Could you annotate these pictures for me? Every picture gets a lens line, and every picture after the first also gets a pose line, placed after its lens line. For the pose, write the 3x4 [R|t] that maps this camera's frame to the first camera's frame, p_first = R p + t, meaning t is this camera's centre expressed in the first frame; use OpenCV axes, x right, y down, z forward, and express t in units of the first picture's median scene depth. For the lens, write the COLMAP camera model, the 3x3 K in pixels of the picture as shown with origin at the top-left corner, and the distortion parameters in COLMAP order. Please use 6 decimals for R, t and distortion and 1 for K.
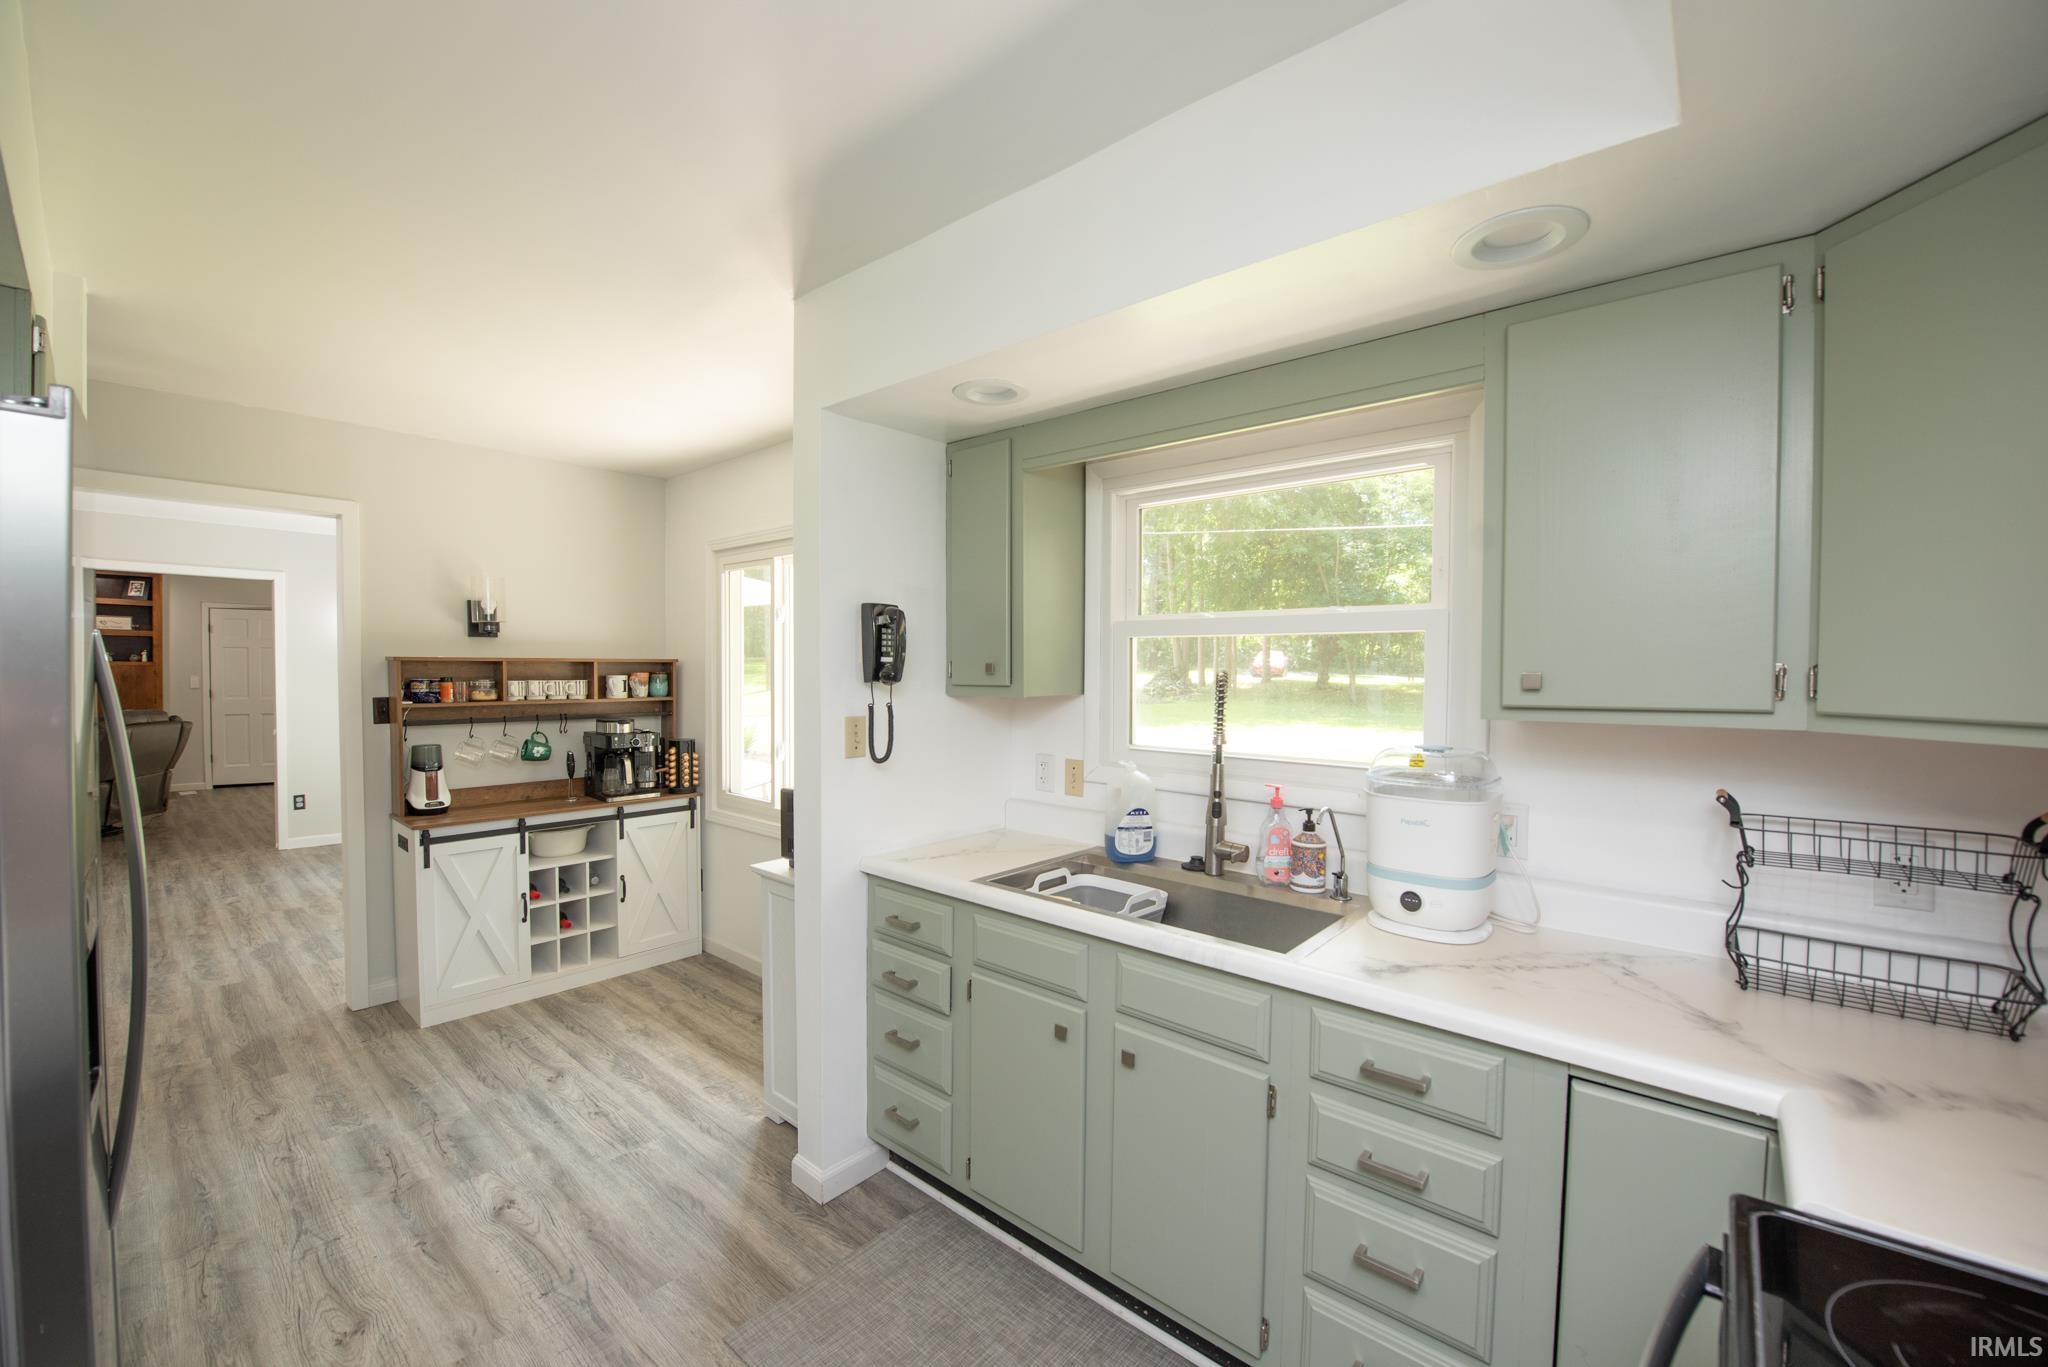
lens RADIAL K [[824.2, 0, 1024.1], [0, 824.2, 694.7], [0, 0, 1]] dist [-0.014775, -0.000281]
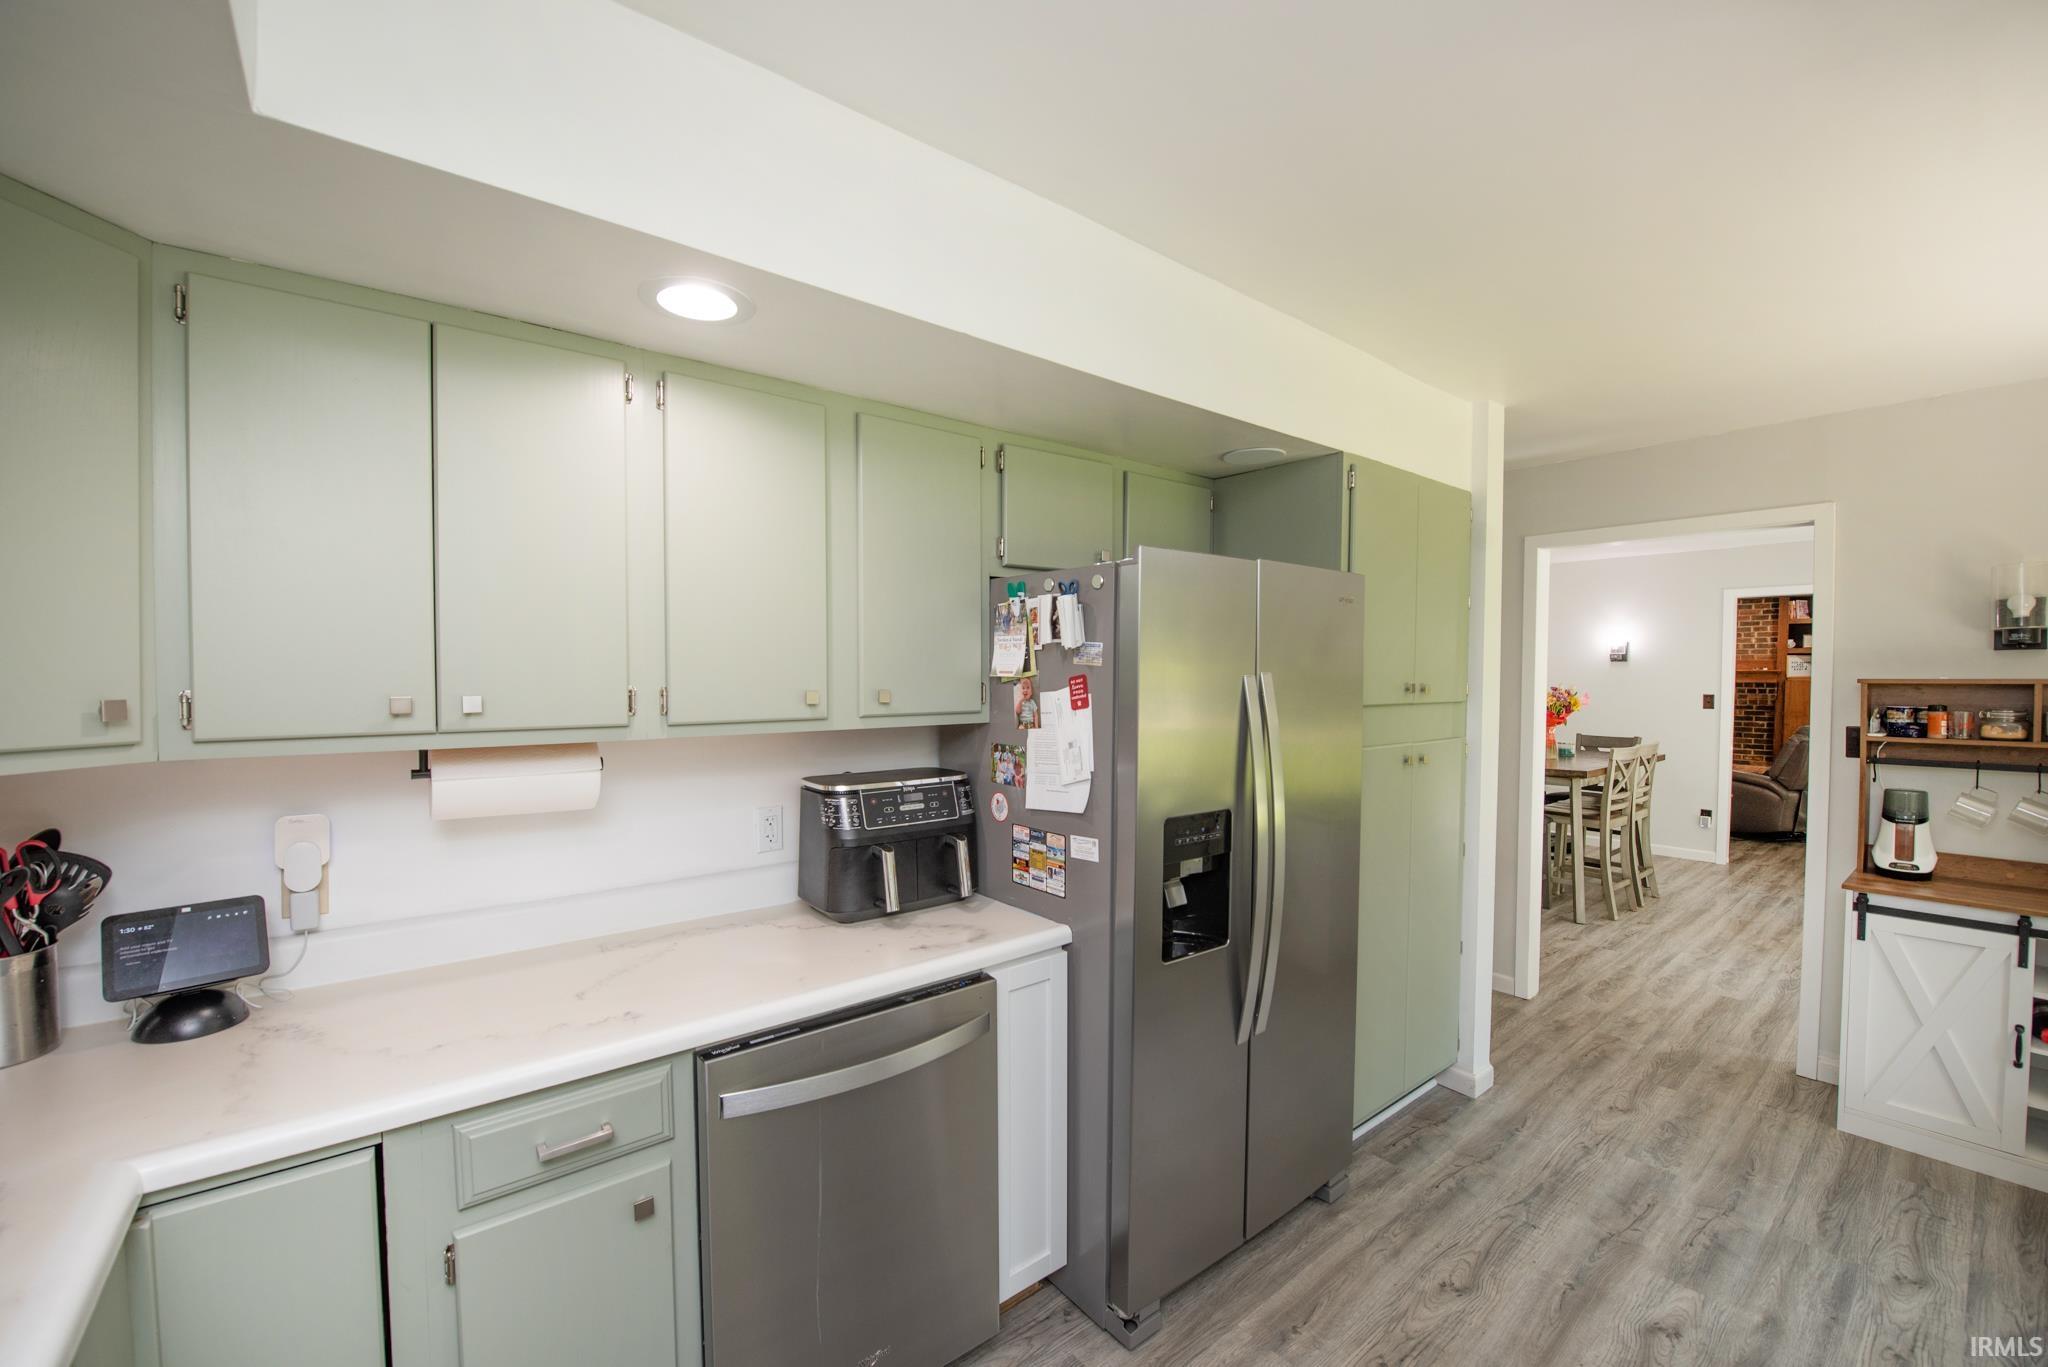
lens RADIAL K [[823.0, 0, 1009.3], [0, 823.0, 694.8], [0, 0, 1]] dist [-0.019418, -0.000004]
pose [[-0.182007, 0.019028, -0.983113, 0.205831], [-0.034175, 0.999086, 0.025664, -0.022644], [0.982703, 0.038268, -0.181191, 0.314286]]
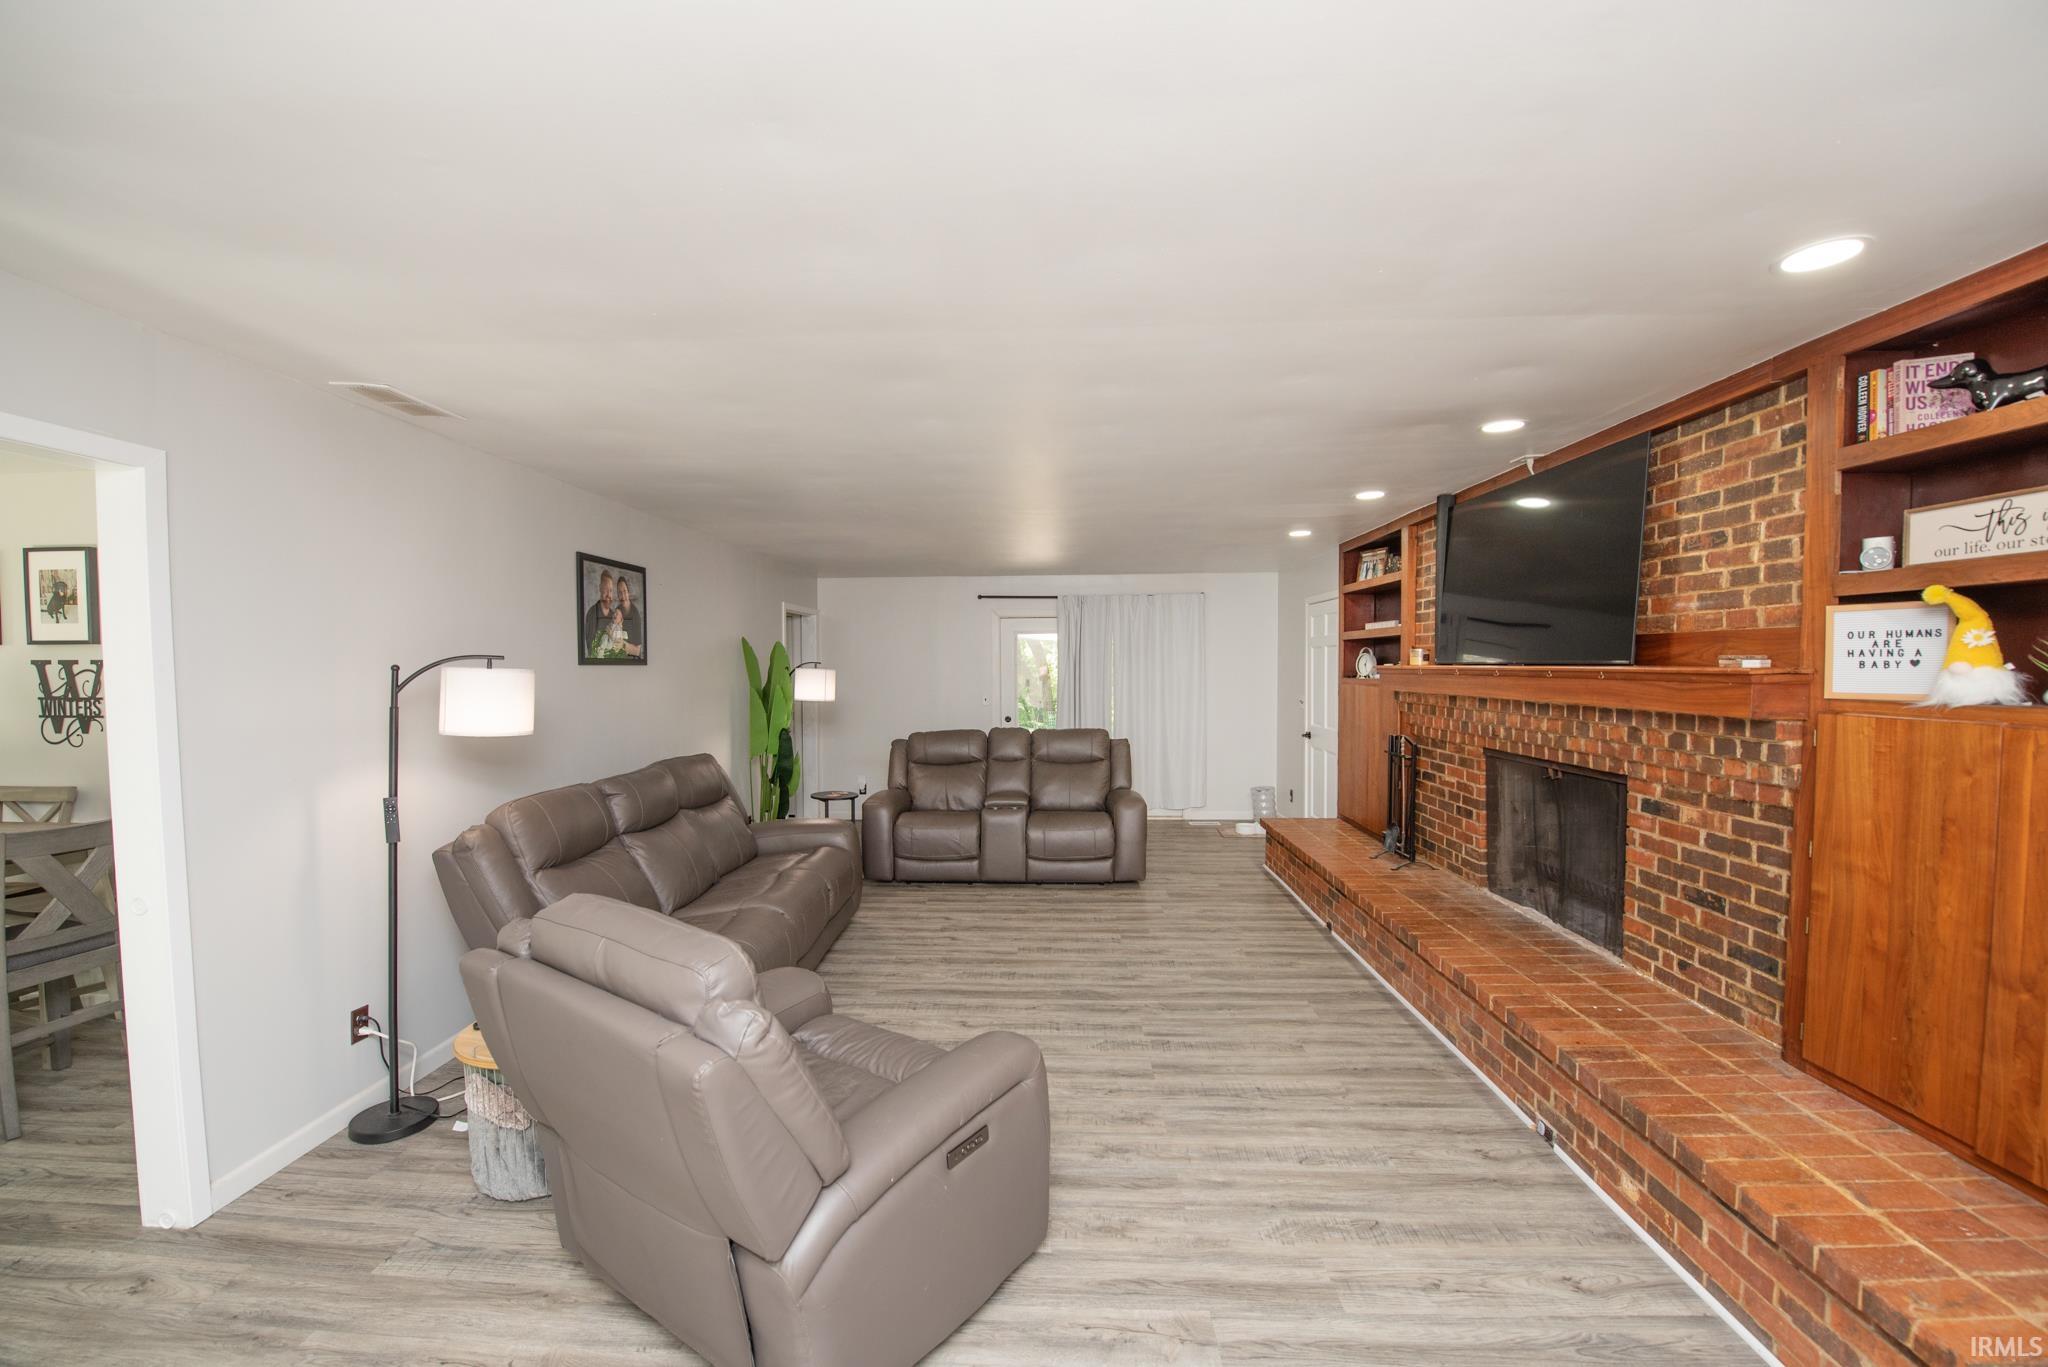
lens RADIAL K [[823.0, 0, 1009.3], [0, 823.0, 694.8], [0, 0, 1]] dist [-0.019418, -0.000004]
pose [[-0.783945, 0.018030, -0.620569, -2.056060], [-0.021385, 0.998201, 0.056016, -0.126946], [0.620462, 0.057184, -0.782149, 2.509401]]
